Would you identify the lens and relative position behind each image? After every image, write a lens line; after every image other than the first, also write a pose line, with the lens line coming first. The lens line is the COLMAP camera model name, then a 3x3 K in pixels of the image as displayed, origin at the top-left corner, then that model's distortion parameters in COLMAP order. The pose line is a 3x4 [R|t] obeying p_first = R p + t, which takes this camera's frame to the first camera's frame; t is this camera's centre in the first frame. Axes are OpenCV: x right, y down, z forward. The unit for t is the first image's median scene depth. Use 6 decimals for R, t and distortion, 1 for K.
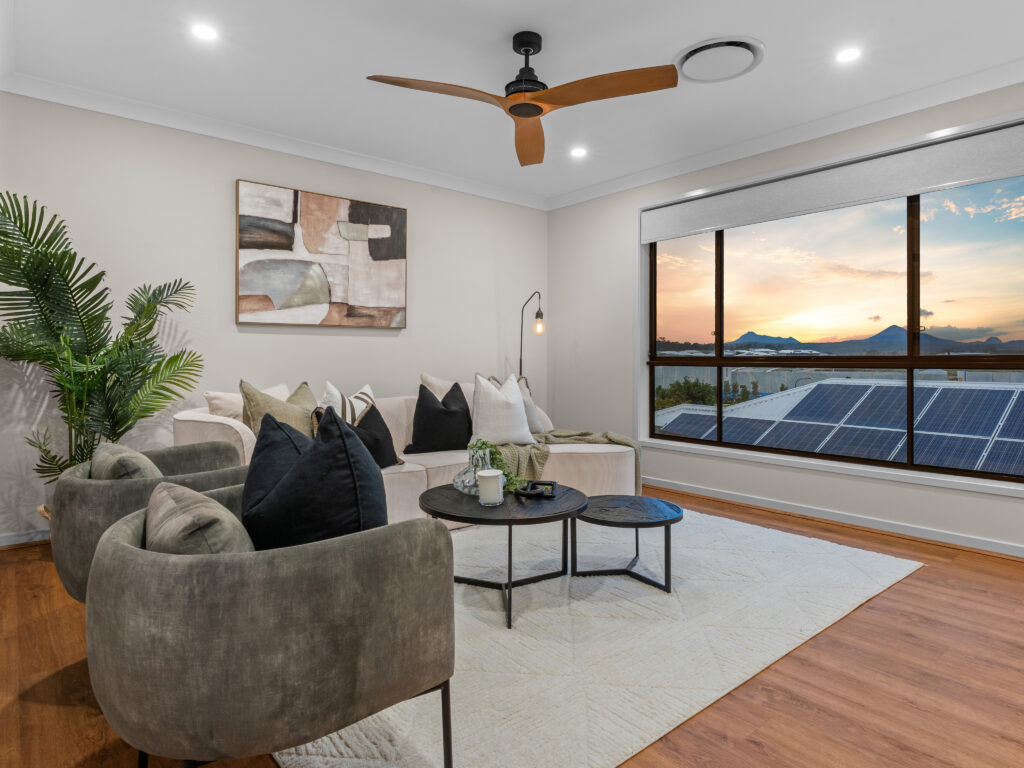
lens RADIAL K [[603.0, 0, 511.2], [0, 603.0, 380.1], [0, 0, 1]] dist [-0.003600, -0.001629]
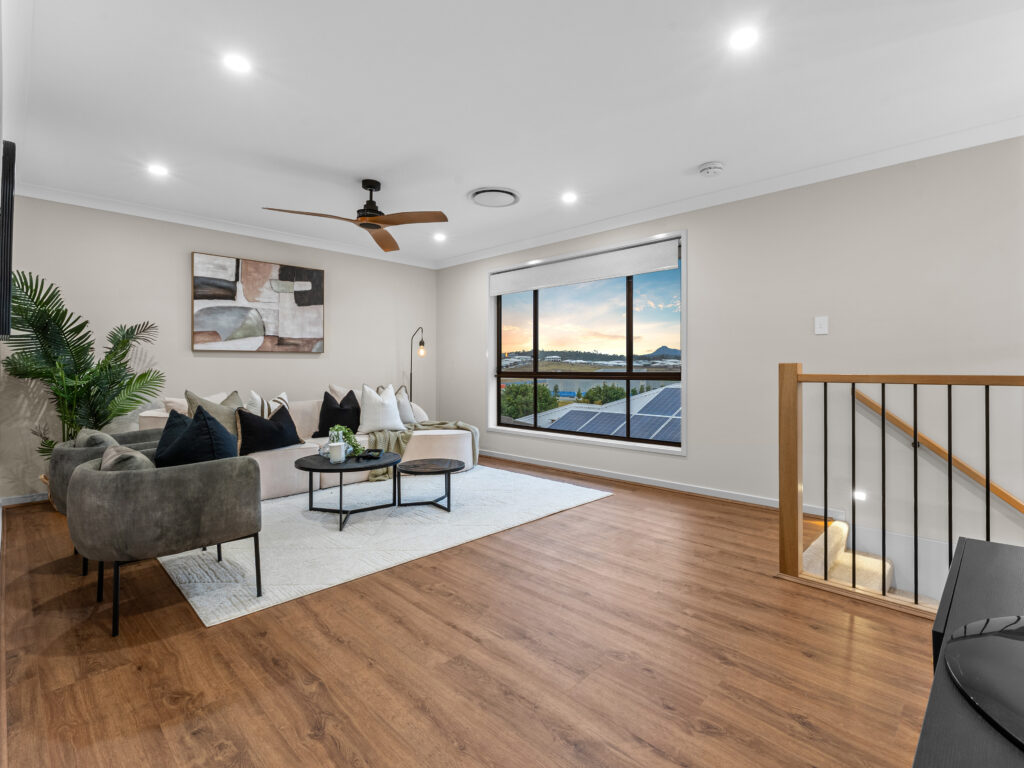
lens RADIAL K [[466.2, 0, 513.1], [0, 466.2, 382.2], [0, 0, 1]] dist [-0.002586, -0.000802]
pose [[0.991356, -0.004677, 0.131119, 0.237426], [0.005714, 0.999955, -0.007538, -0.007292], [-0.131078, 0.008222, 0.991338, -0.310171]]
